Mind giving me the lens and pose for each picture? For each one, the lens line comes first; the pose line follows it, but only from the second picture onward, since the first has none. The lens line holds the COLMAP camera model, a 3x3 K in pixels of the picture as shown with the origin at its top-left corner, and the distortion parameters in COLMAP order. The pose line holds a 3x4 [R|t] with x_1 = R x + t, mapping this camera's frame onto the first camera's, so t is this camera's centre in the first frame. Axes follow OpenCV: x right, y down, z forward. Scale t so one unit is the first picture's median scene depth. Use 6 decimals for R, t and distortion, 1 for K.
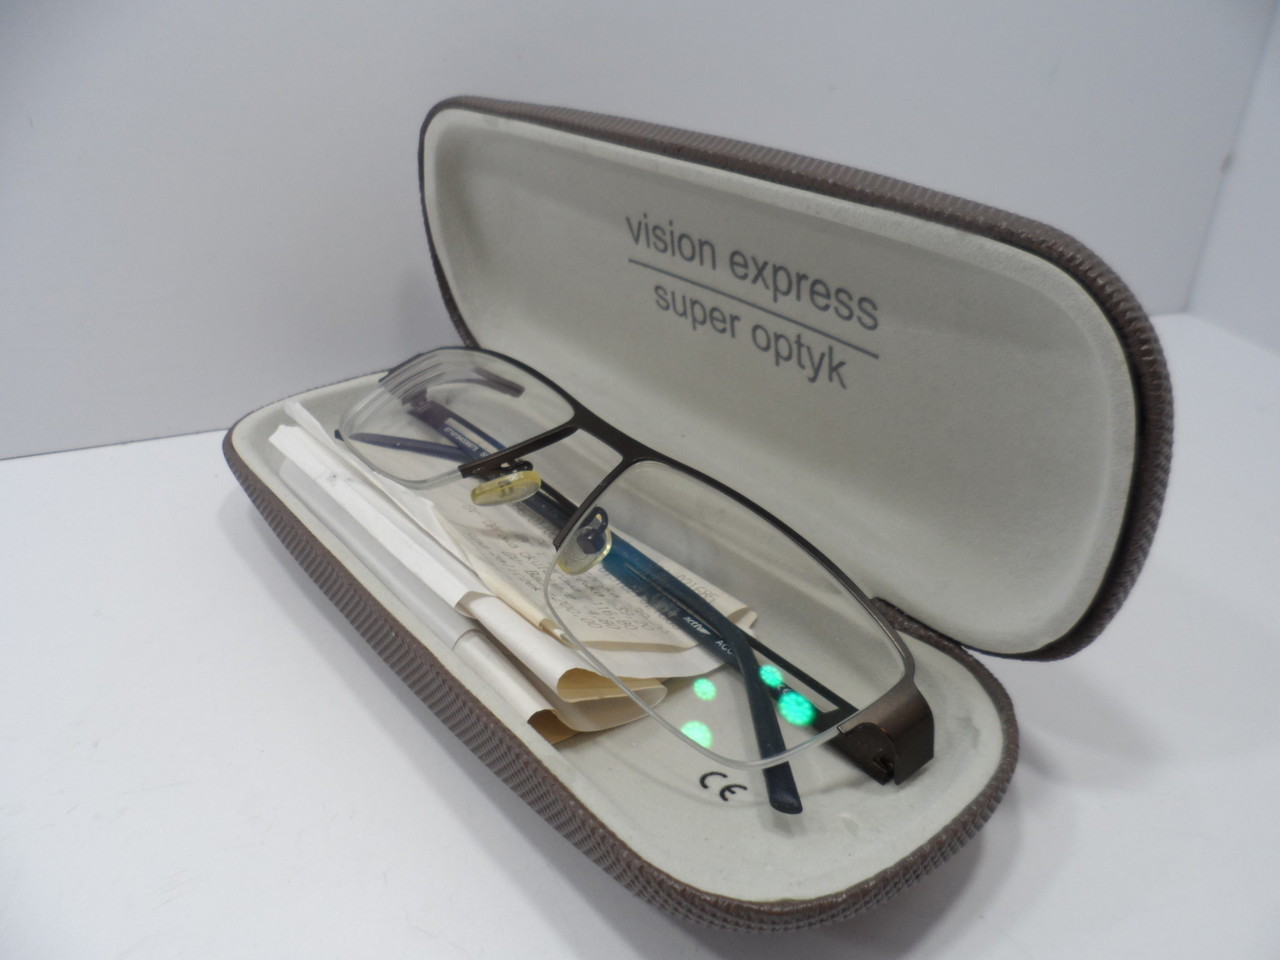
lens RADIAL K [[978.6, 0, 642.2], [0, 978.6, 480.3], [0, 0, 1]] dist [-0.020524, -0.003523]
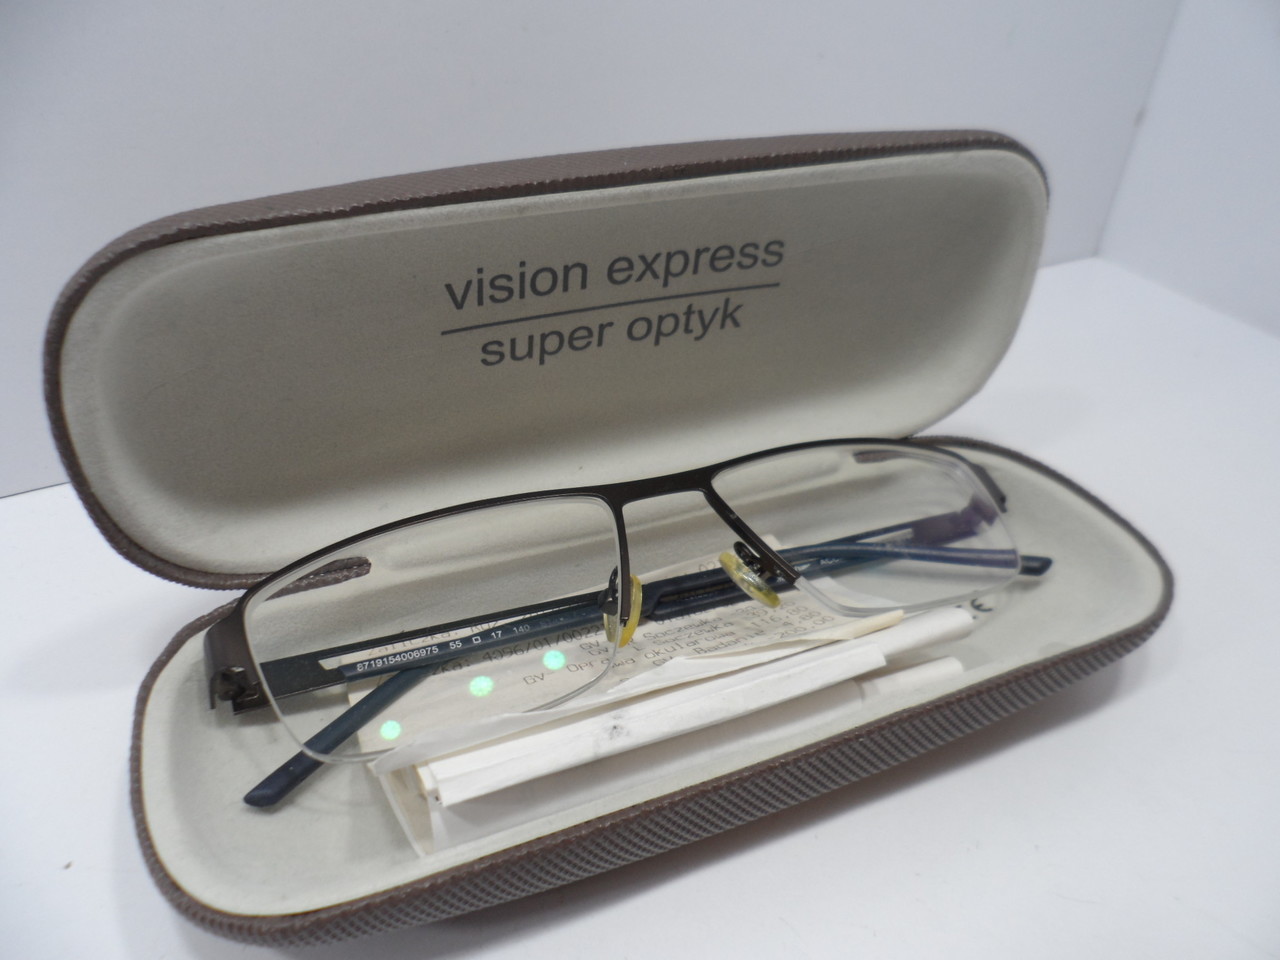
lens RADIAL K [[992.5, 0, 637.1], [0, 992.5, 480.4], [0, 0, 1]] dist [0.056573, 0.003264]
pose [[0.272682, -0.548540, 0.790410, -0.789366], [0.445489, 0.800154, 0.401613, -0.442647], [-0.852751, 0.242606, 0.462556, 0.580525]]
